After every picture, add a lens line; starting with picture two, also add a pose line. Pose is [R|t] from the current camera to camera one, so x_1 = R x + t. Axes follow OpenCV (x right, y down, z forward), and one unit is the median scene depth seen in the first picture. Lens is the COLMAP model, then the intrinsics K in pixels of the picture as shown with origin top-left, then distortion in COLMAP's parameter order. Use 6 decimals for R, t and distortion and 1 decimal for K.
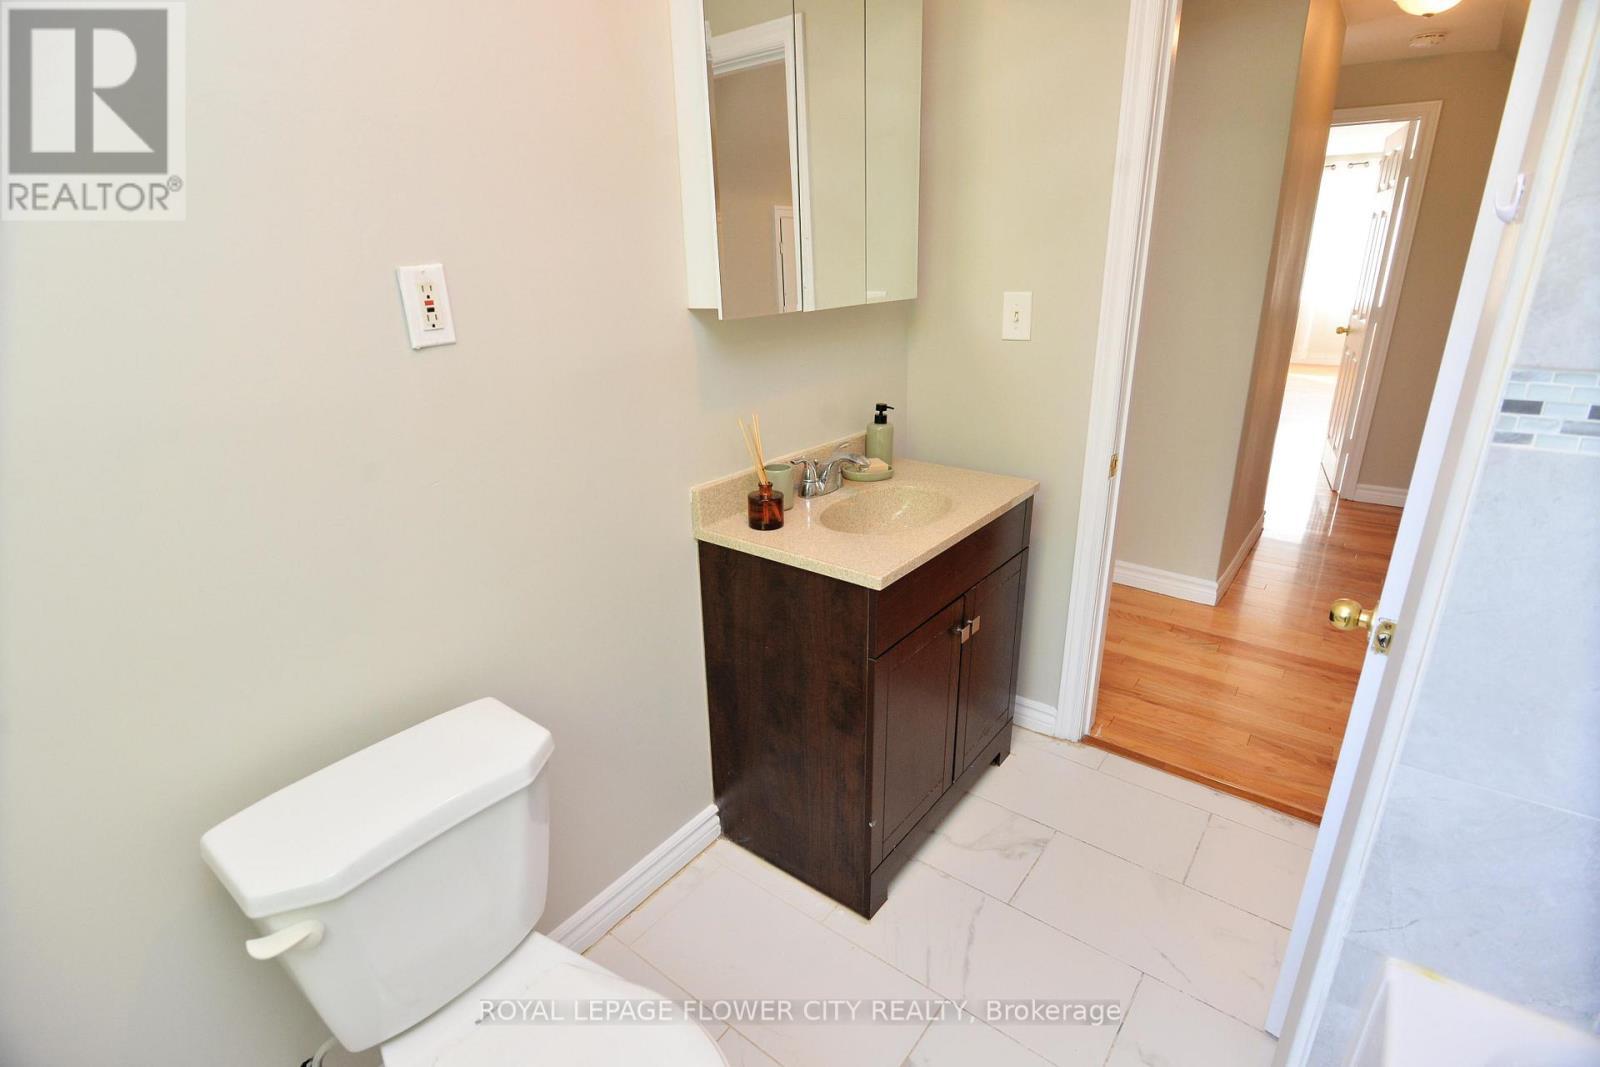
lens RADIAL K [[786.7, 0, 800.0], [0, 786.7, 533.5], [0, 0, 1]] dist [-0.001635, -0.000372]
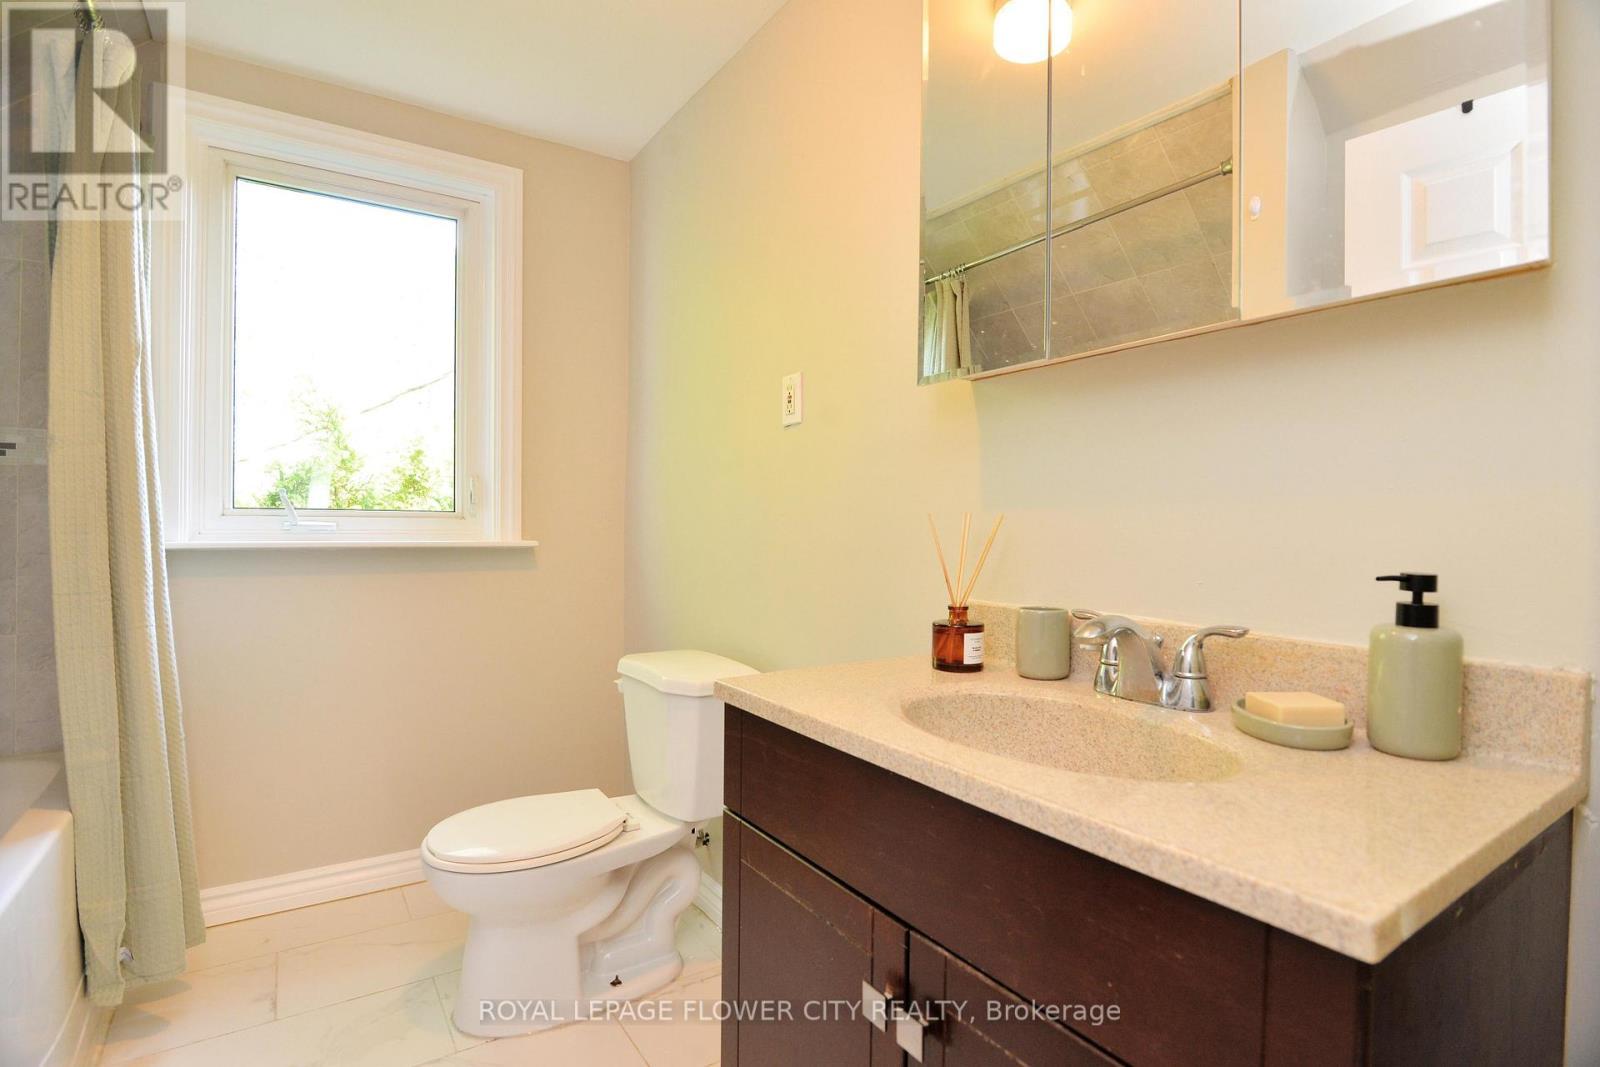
lens RADIAL K [[786.7, 0, 800.0], [0, 786.7, 533.5], [0, 0, 1]] dist [-0.001635, -0.000372]
pose [[-0.339155, 0.014762, -0.940615, 0.549531], [-0.329243, 0.934777, 0.133385, -0.139268], [0.881234, 0.354929, -0.312174, 0.875158]]
